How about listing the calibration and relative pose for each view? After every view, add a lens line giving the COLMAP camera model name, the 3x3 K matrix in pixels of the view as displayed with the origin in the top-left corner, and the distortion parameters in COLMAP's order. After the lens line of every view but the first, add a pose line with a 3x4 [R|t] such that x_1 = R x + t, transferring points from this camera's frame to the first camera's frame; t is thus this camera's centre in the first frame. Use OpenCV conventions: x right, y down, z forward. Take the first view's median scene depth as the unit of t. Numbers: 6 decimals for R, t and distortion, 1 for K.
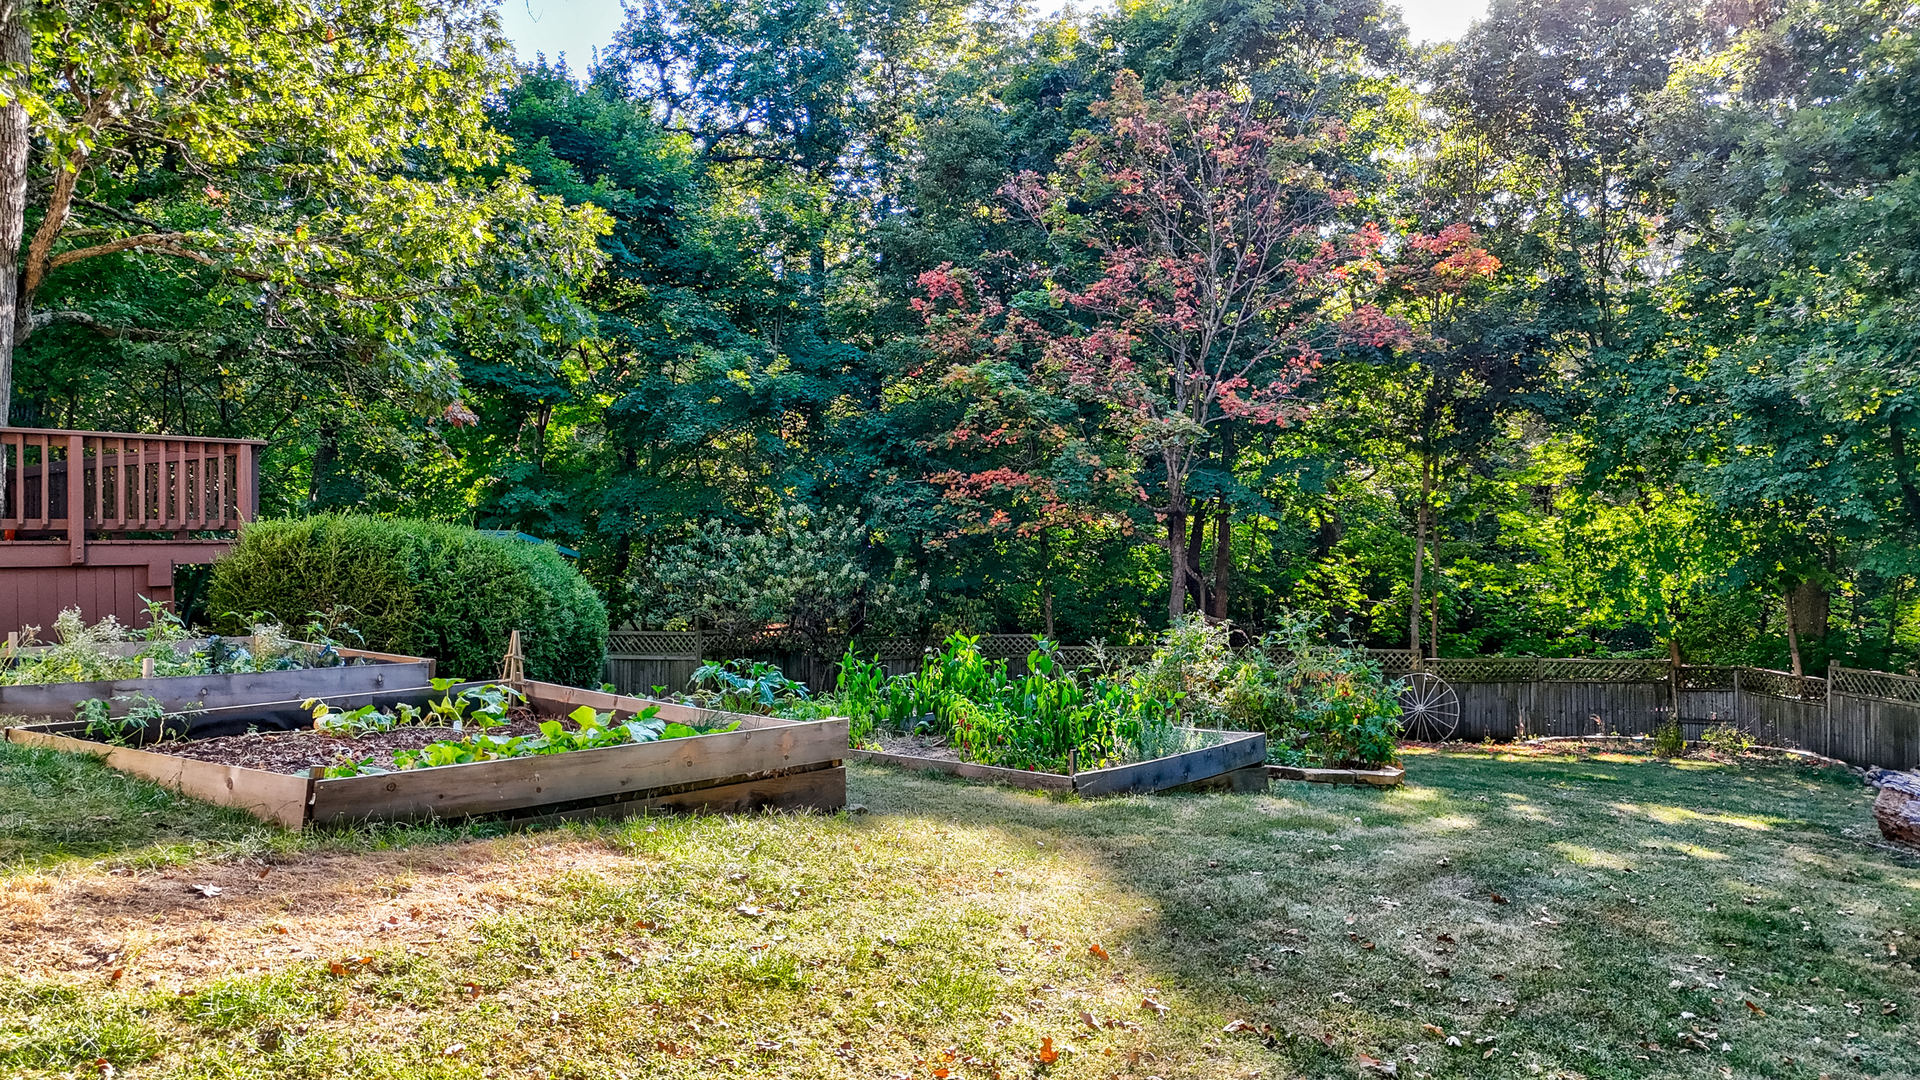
lens RADIAL K [[1379.1, 0, 958.6], [0, 1379.1, 535.7], [0, 0, 1]] dist [0.060663, -0.016268]
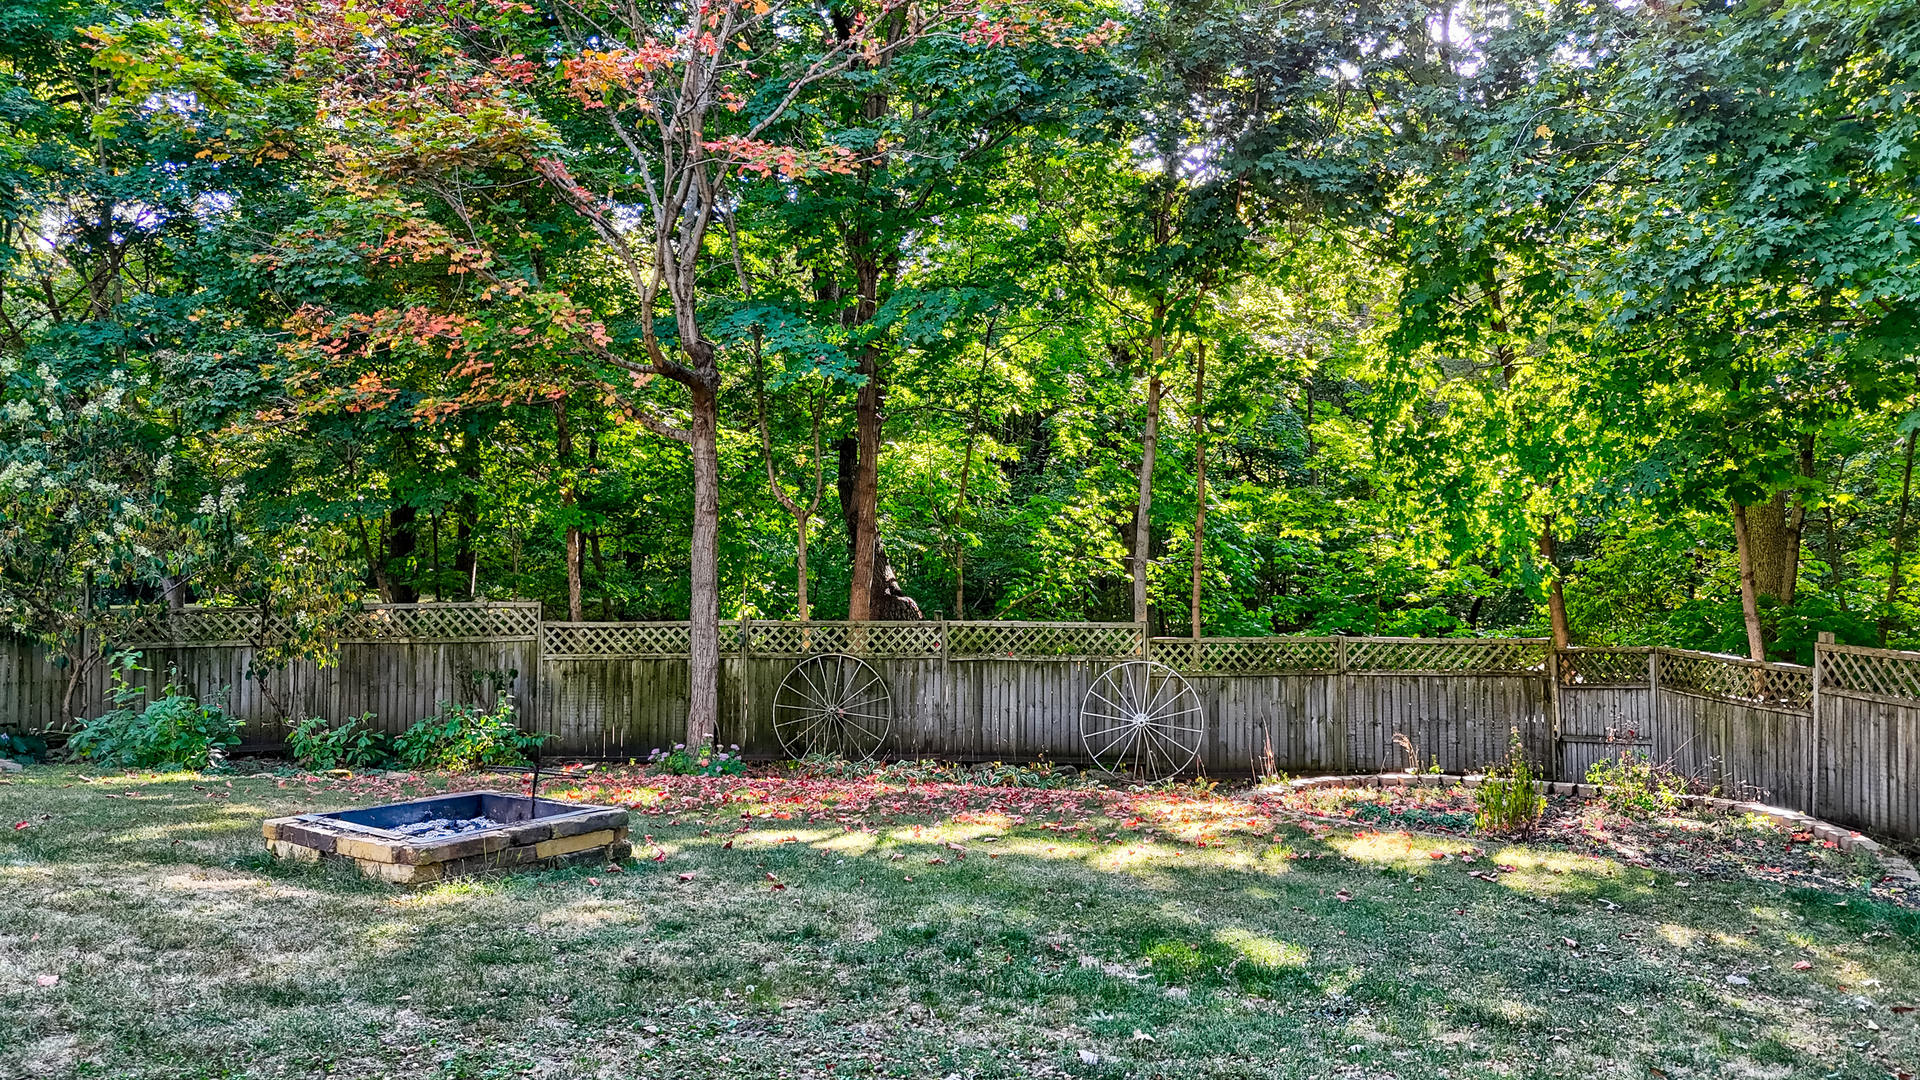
lens RADIAL K [[1379.1, 0, 961.9], [0, 1379.1, 543.0], [0, 0, 1]] dist [0.060663, -0.016268]
pose [[0.999128, 0.001703, 0.041719, 0.227256], [-0.001969, 0.999978, 0.006324, 0.043807], [-0.041707, -0.006400, 0.999109, 0.403459]]
